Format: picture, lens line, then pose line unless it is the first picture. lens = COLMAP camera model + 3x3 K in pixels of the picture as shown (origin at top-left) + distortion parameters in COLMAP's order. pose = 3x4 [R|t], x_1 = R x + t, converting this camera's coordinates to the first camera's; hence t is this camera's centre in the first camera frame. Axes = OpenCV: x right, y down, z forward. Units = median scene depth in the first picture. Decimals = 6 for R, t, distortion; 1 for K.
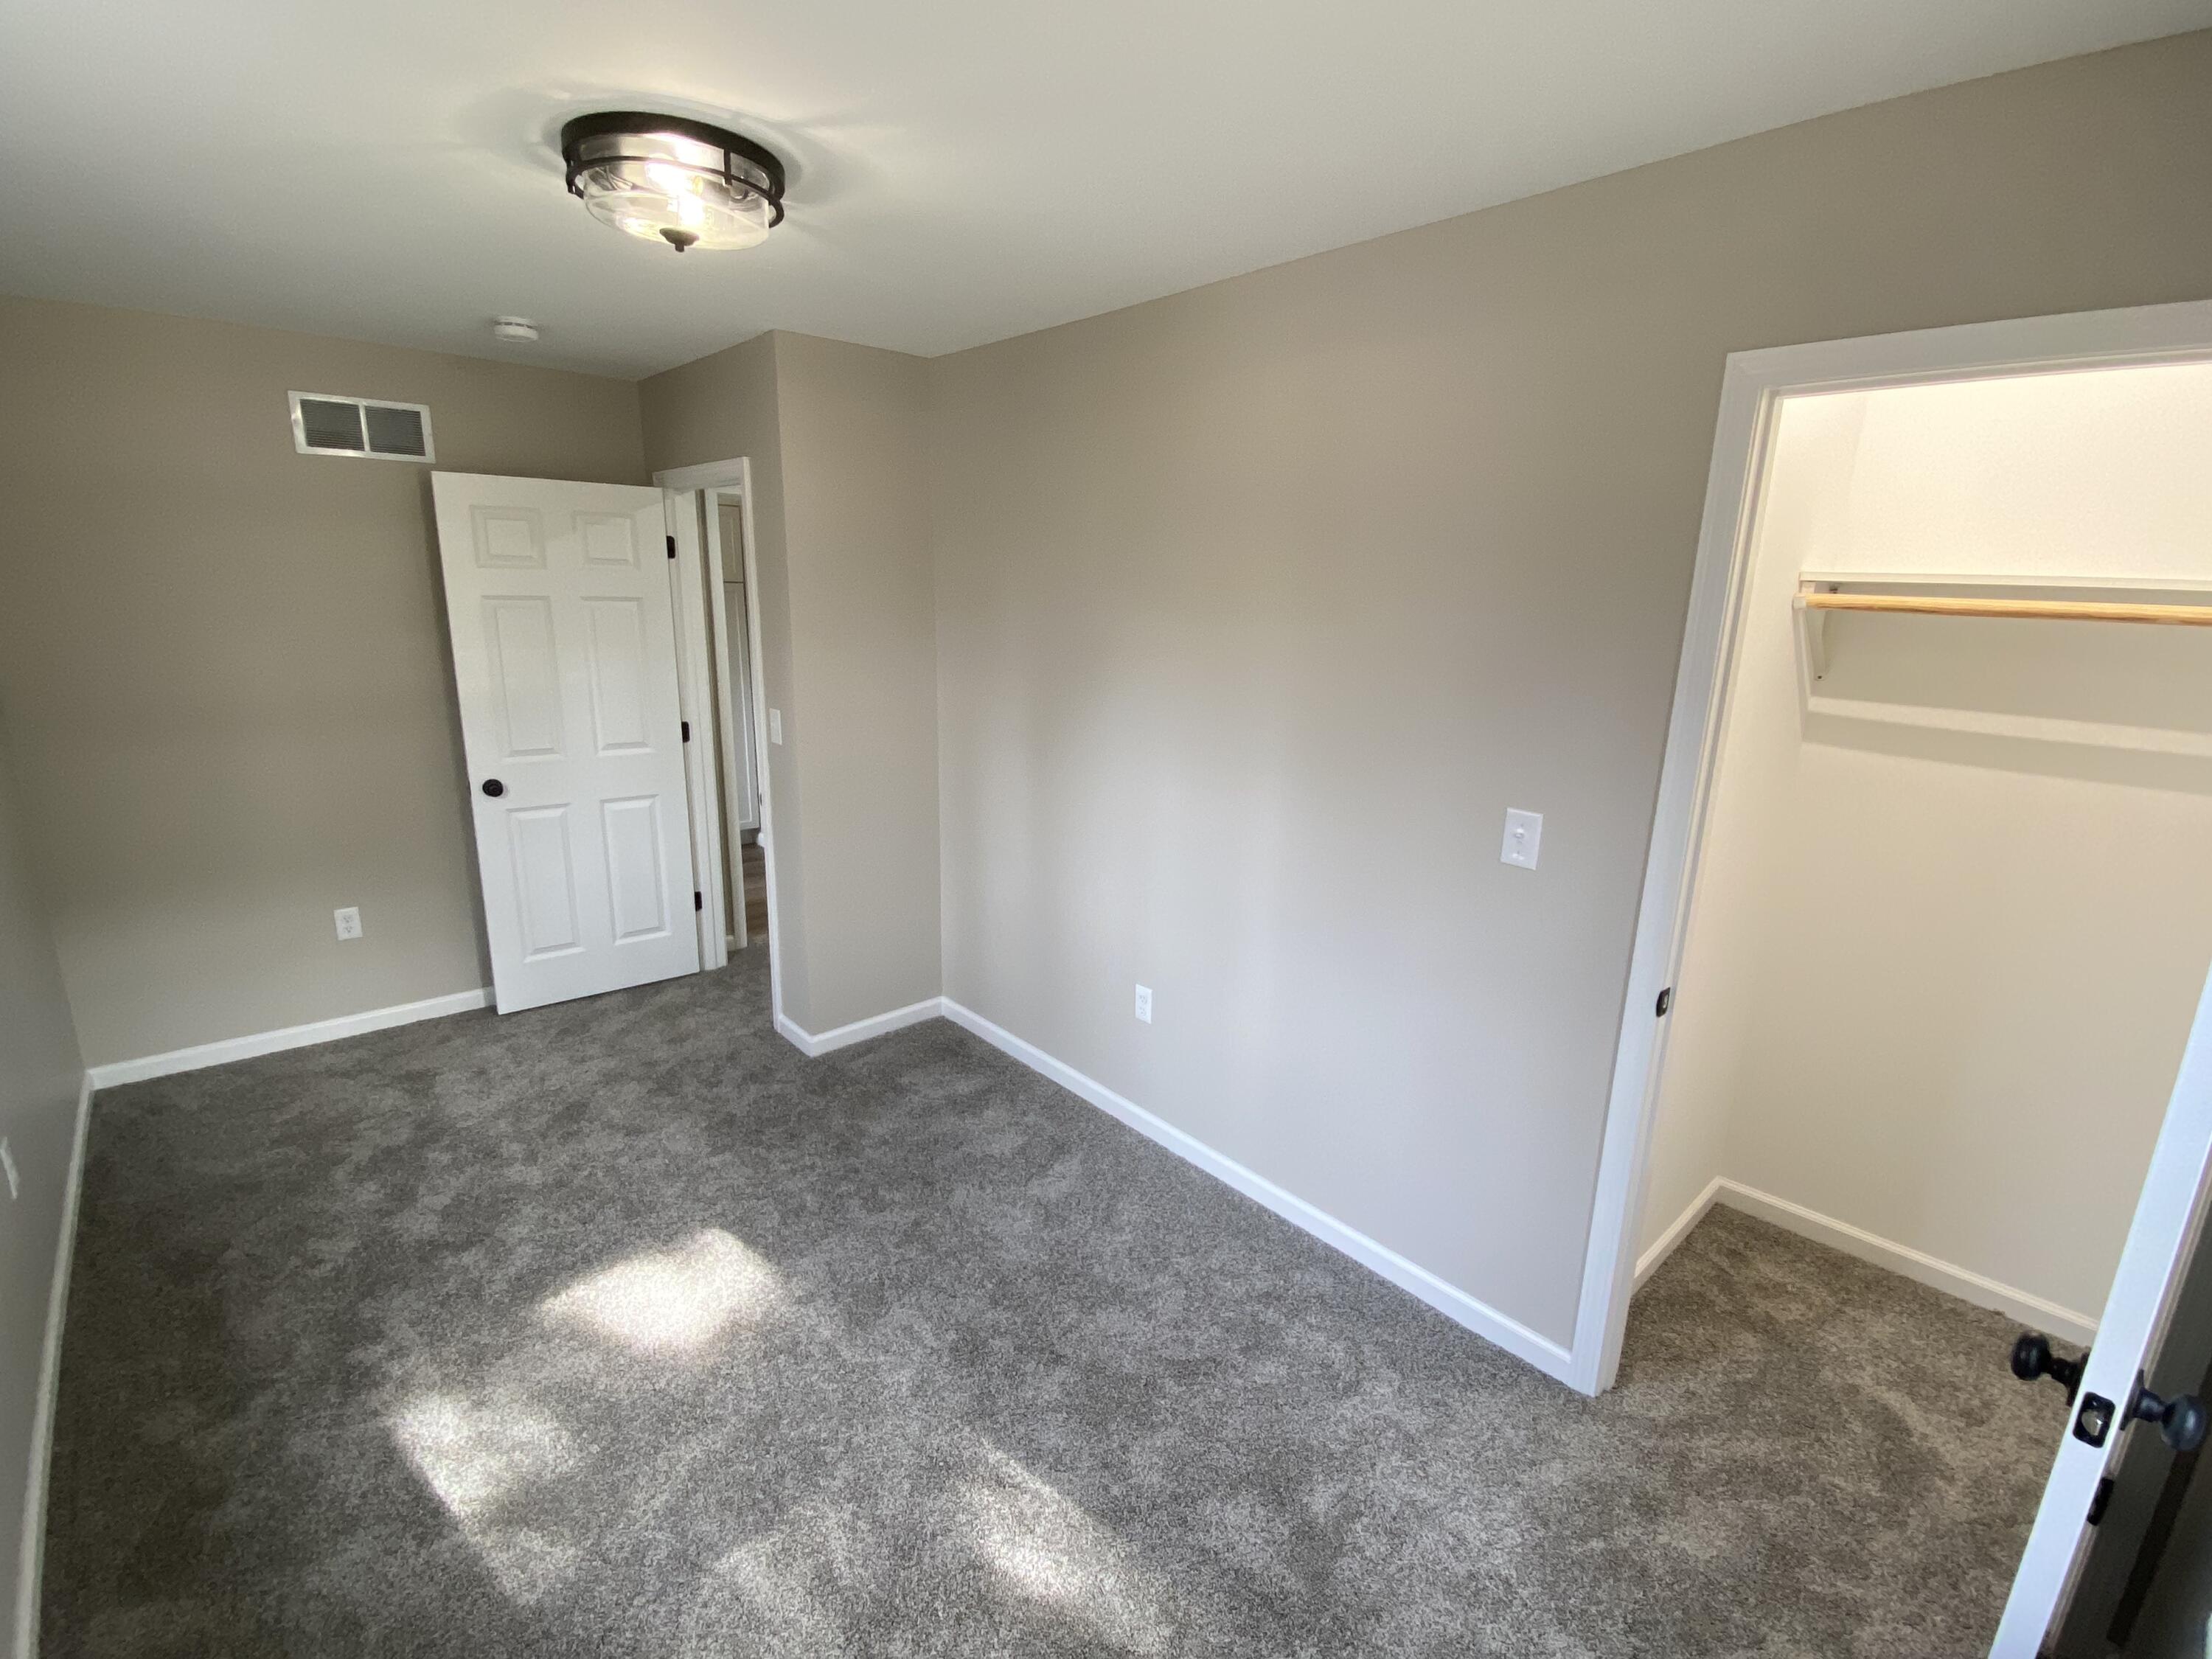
lens RADIAL K [[1024.5, 0, 1092.3], [0, 1024.5, 824.3], [0, 0, 1]] dist [0.000227, -0.000057]
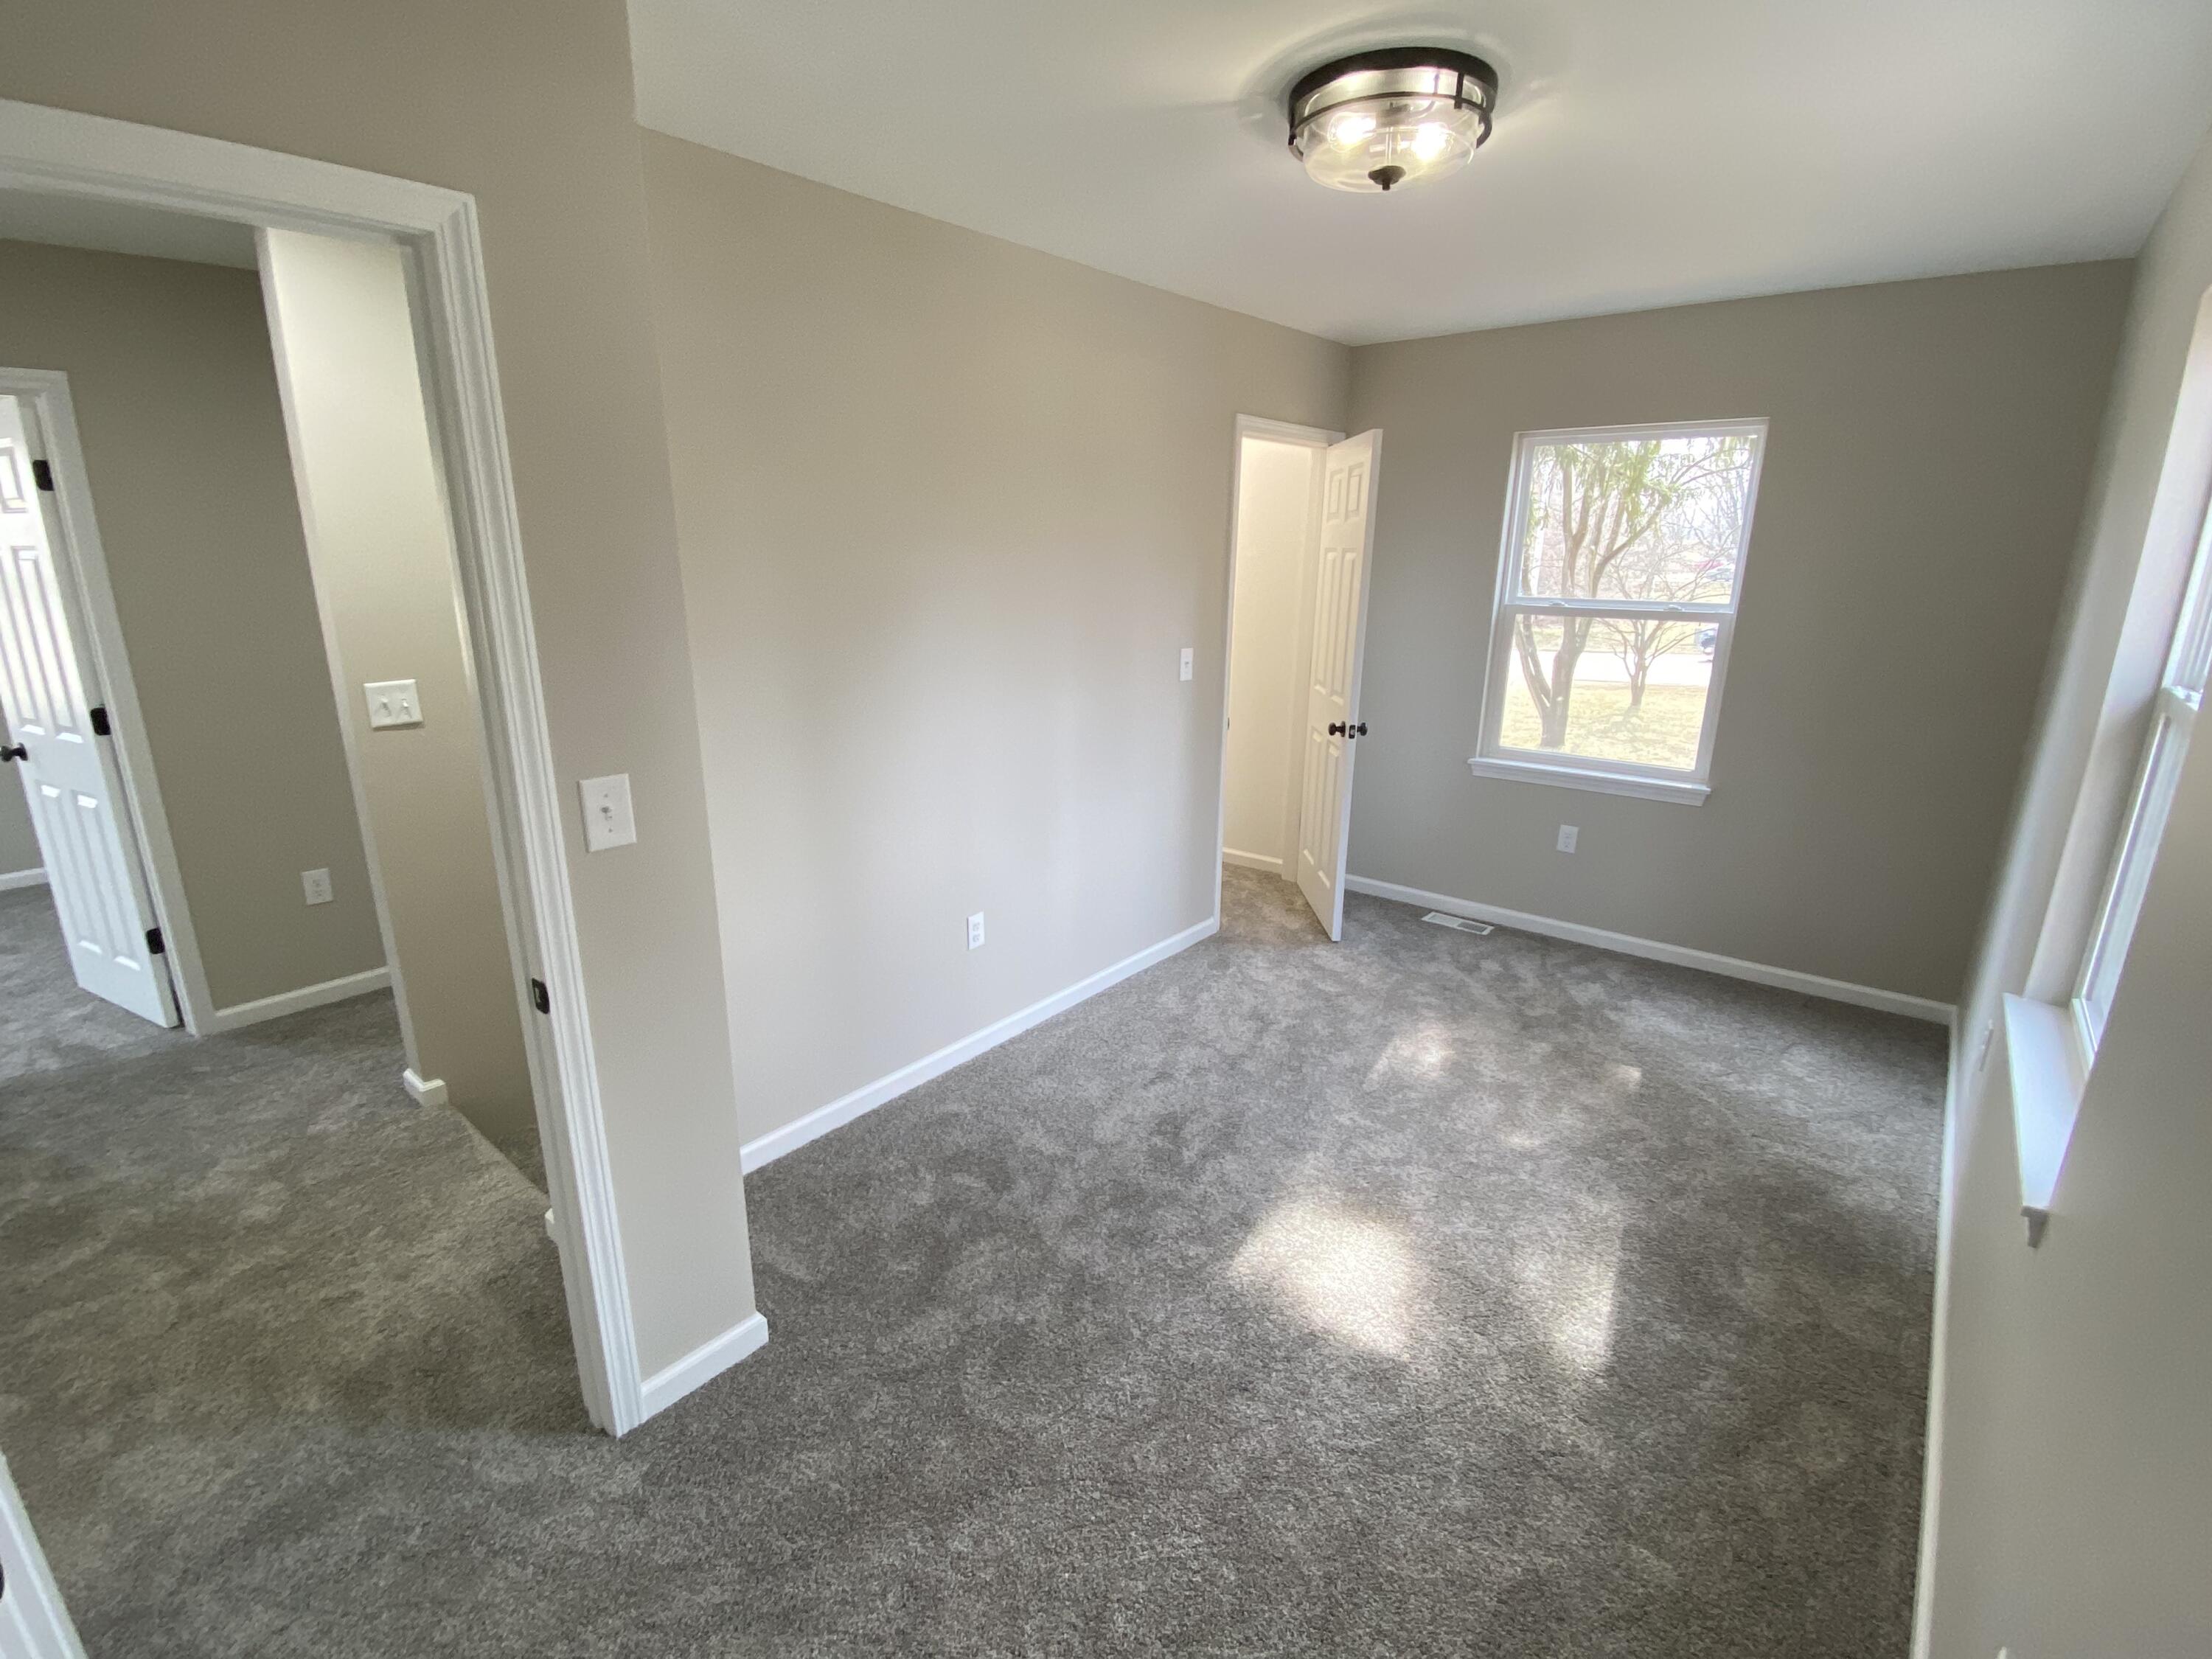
lens RADIAL K [[1024.5, 0, 1092.3], [0, 1024.5, 824.3], [0, 0, 1]] dist [0.000227, -0.000057]
pose [[-0.150629, -0.298751, 0.942369, -1.161080], [0.224490, 0.918006, 0.326910, -0.303280], [-0.962764, 0.260794, -0.071211, 1.170930]]
